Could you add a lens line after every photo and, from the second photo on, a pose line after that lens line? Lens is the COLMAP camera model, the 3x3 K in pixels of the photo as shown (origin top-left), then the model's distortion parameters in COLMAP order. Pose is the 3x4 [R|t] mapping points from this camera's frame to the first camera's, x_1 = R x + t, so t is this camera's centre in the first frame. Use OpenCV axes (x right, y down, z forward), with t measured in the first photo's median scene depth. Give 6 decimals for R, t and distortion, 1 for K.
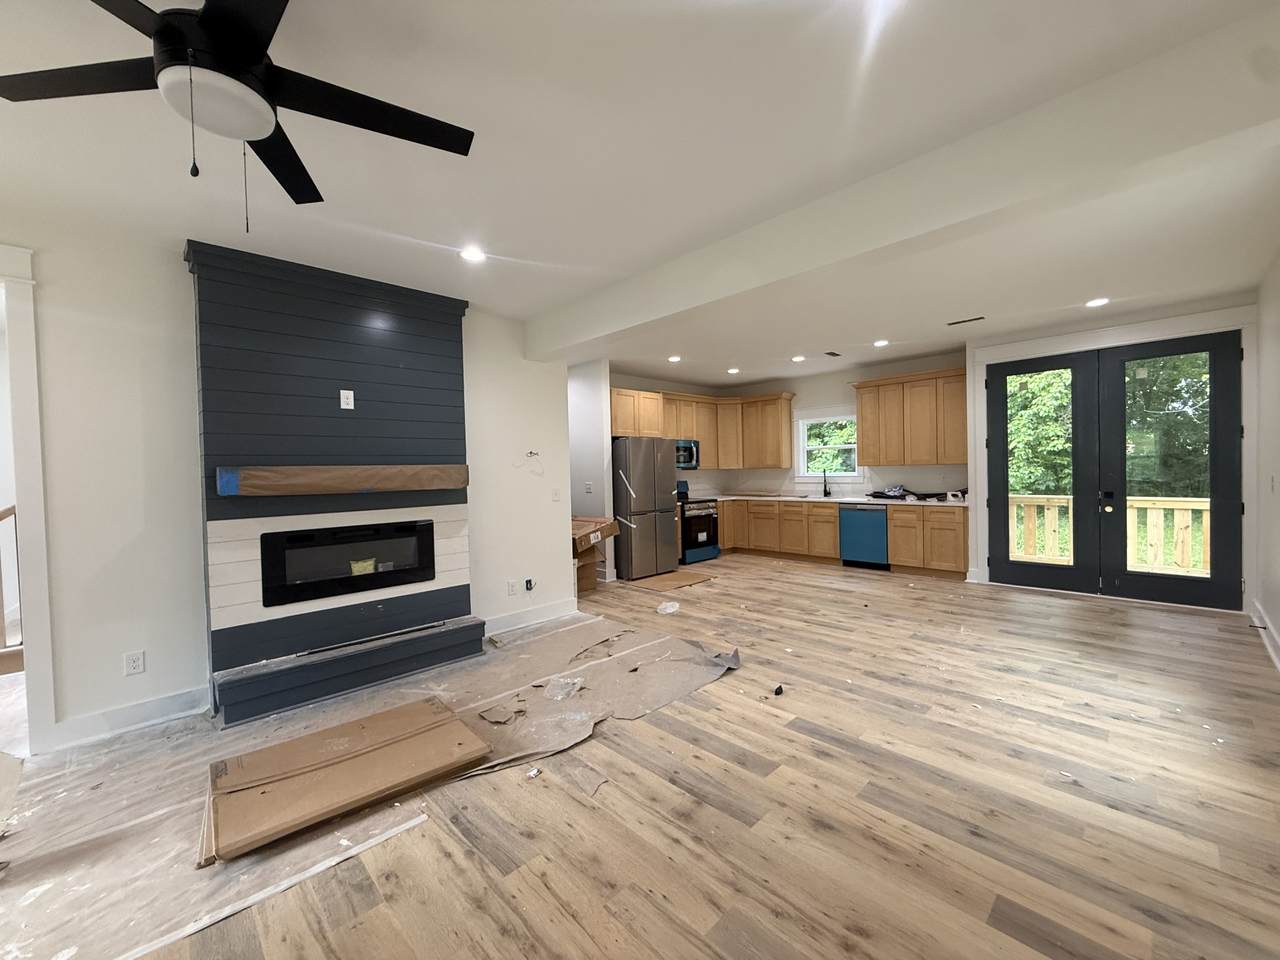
lens RADIAL K [[509.3, 0, 640.0], [0, 509.3, 480.0], [0, 0, 1]] dist [0.000026, -0.000044]
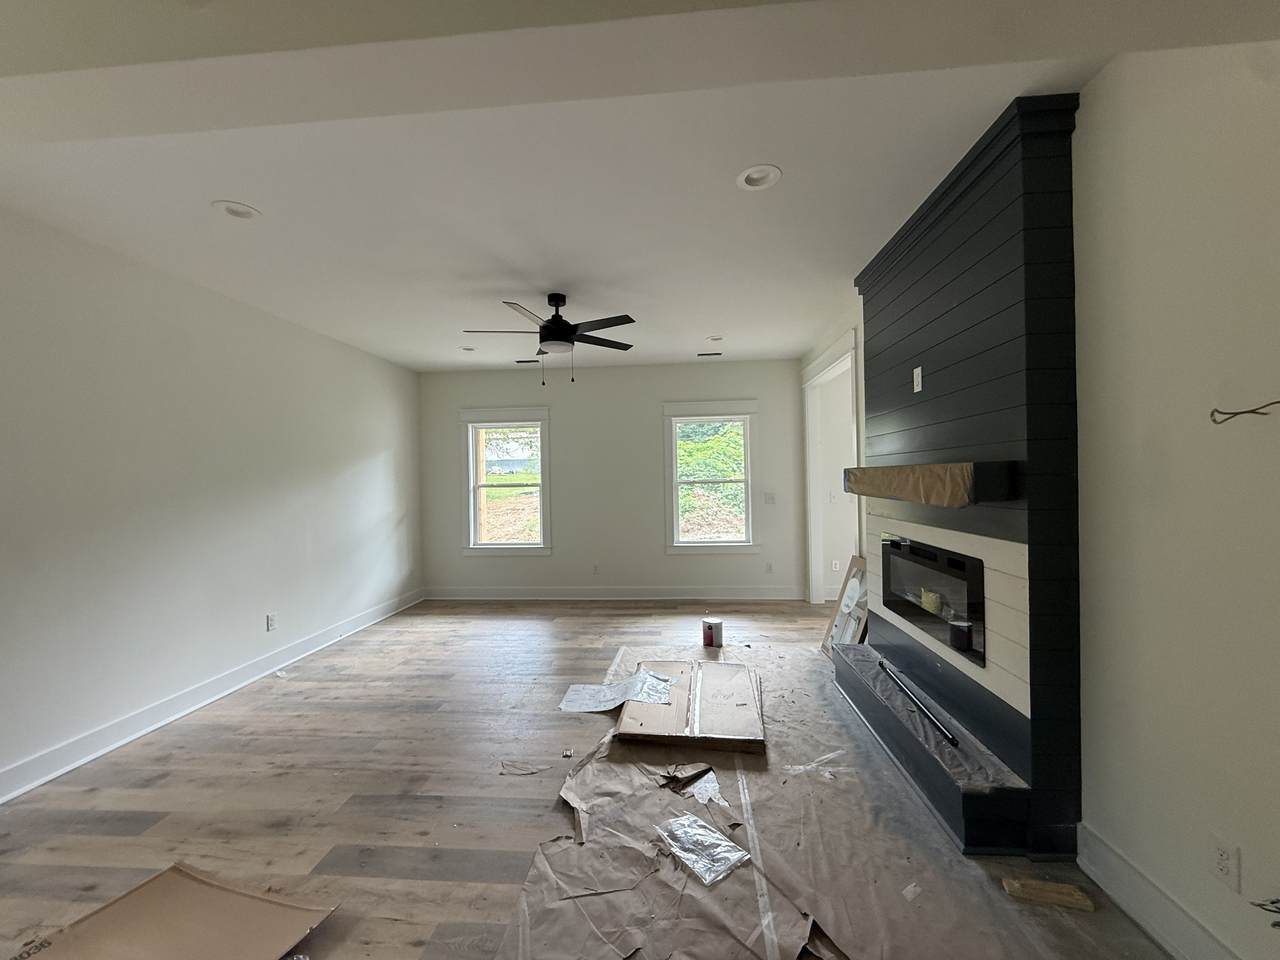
lens RADIAL K [[509.3, 0, 640.0], [0, 509.3, 480.0], [0, 0, 1]] dist [0.000026, -0.000044]
pose [[-0.750019, 0.043451, -0.659988, 0.281029], [0.026985, 0.999019, 0.035104, -0.047720], [0.660866, 0.008519, -0.750455, 1.397202]]
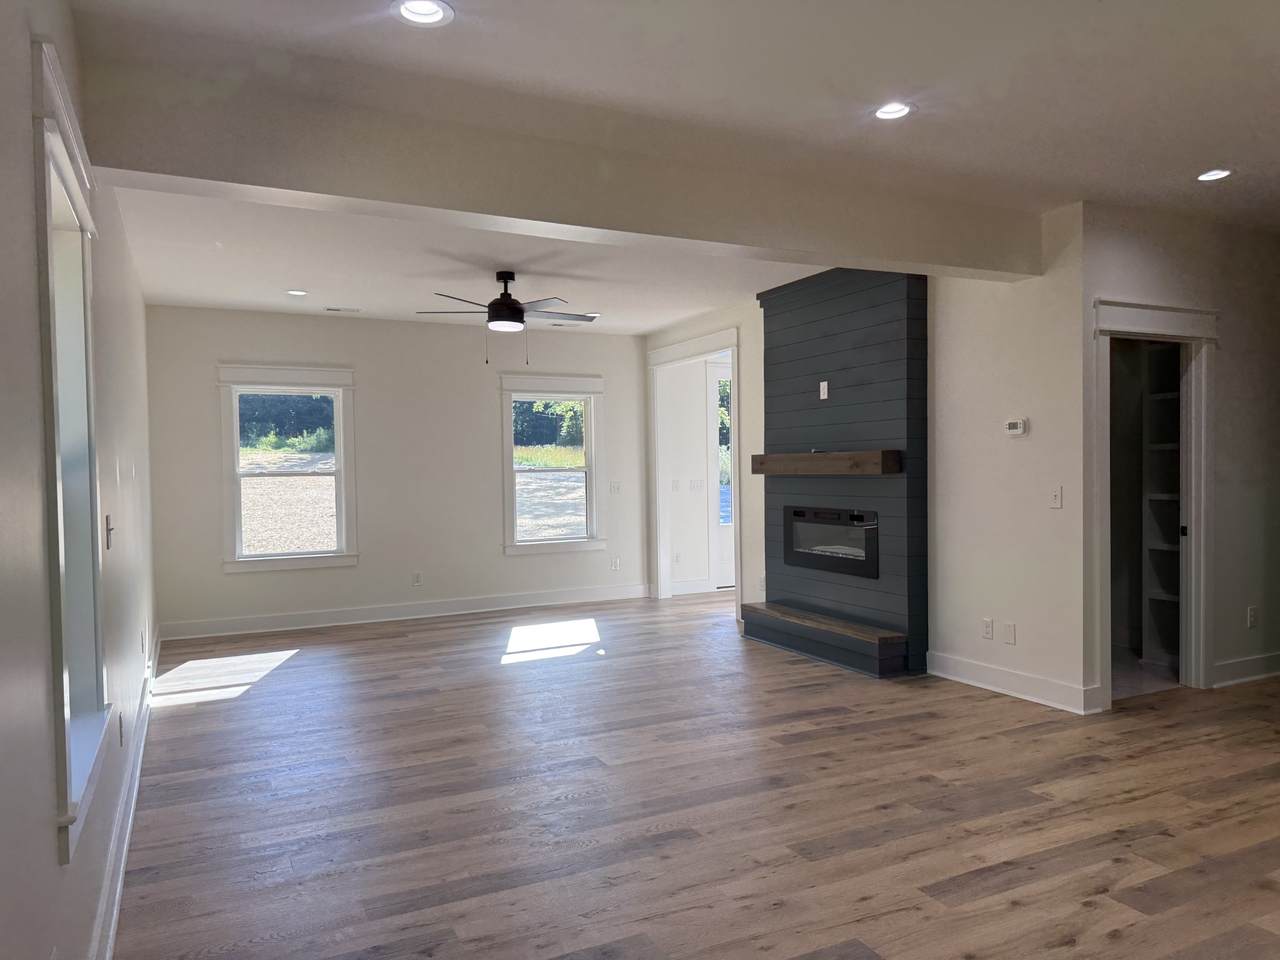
lens RADIAL K [[901.6, 0, 640.0], [0, 901.6, 480.0], [0, 0, 1]] dist [0.037533, -0.003062]
pose [[-0.306058, 0.041080, -0.951126, 1.457279], [0.003144, 0.999107, 0.042141, -0.055149], [0.952008, 0.009908, -0.305914, 1.300990]]
